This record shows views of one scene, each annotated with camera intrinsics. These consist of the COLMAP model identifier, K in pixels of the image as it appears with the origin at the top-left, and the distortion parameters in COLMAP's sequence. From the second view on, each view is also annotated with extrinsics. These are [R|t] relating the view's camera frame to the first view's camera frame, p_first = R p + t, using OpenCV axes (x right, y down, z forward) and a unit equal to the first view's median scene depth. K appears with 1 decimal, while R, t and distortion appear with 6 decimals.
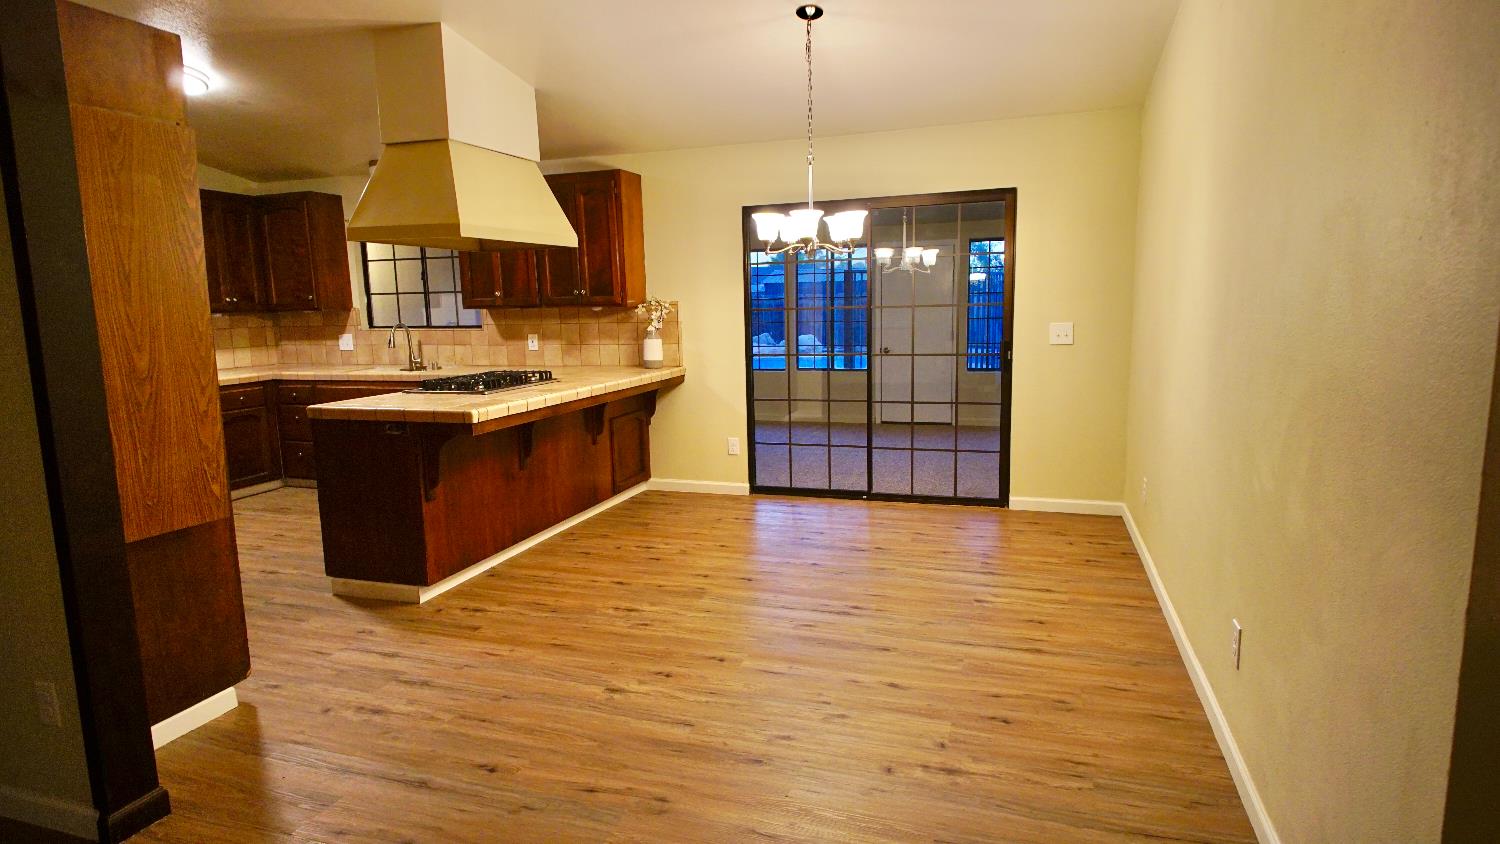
lens RADIAL K [[815.7, 0, 757.4], [0, 815.7, 437.6], [0, 0, 1]] dist [0.001391, -0.003823]
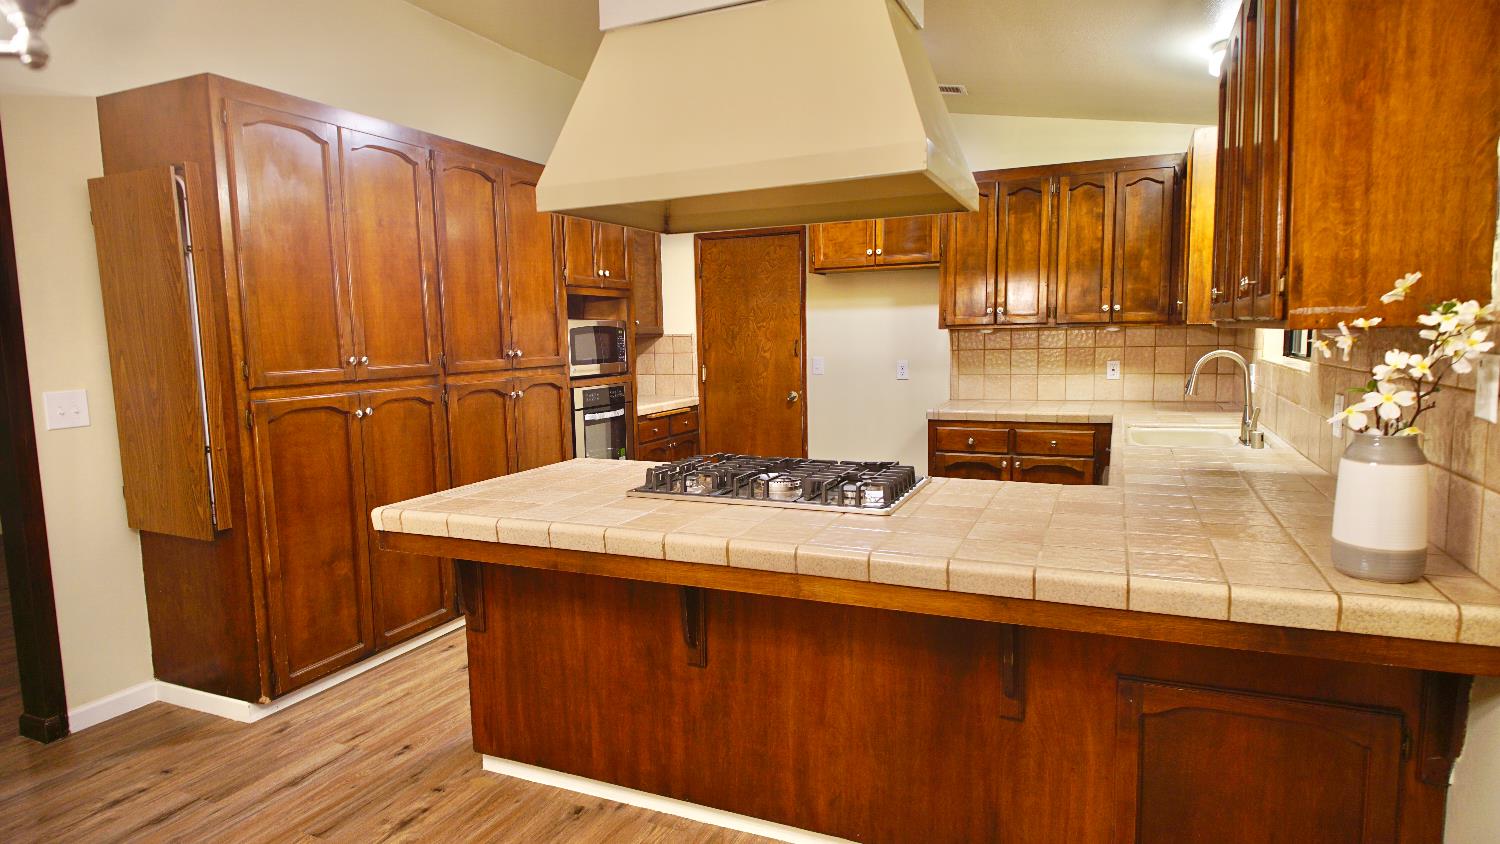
lens RADIAL K [[815.7, 0, 749.9], [0, 815.7, 425.2], [0, 0, 1]] dist [0.001391, -0.003823]
pose [[-0.116831, 0.140580, -0.983152, 0.134976], [-0.129935, 0.979259, 0.155464, -0.146202], [0.984615, 0.145909, -0.096141, 0.812222]]
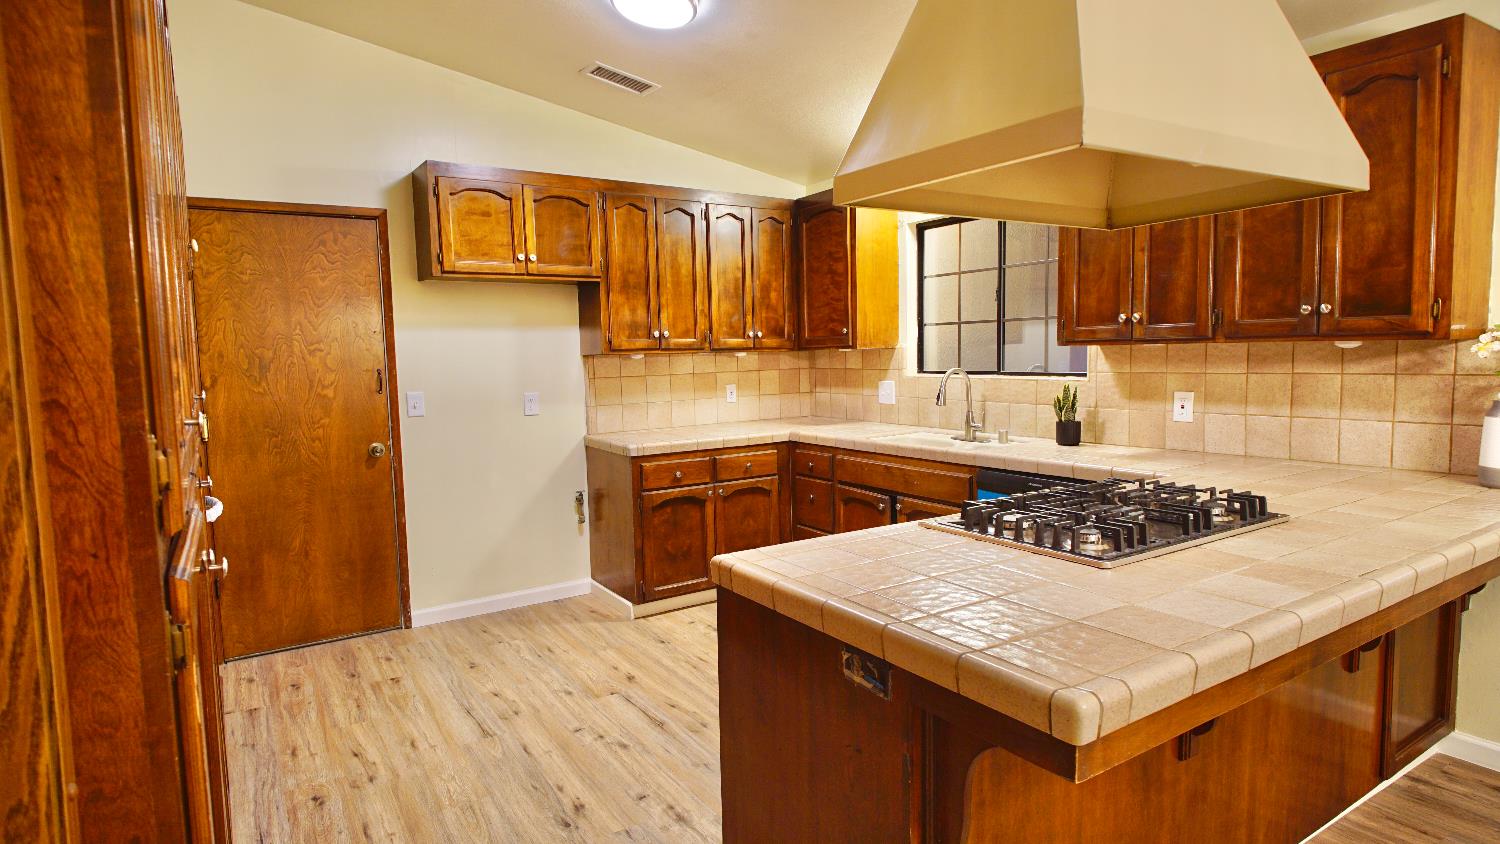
lens RADIAL K [[815.7, 0, 757.9], [0, 815.7, 428.2], [0, 0, 1]] dist [0.001391, -0.003823]
pose [[0.775580, 0.060346, -0.628358, -0.160049], [-0.092723, 0.995514, -0.018841, -0.069096], [0.624402, 0.072876, 0.777696, 0.425005]]
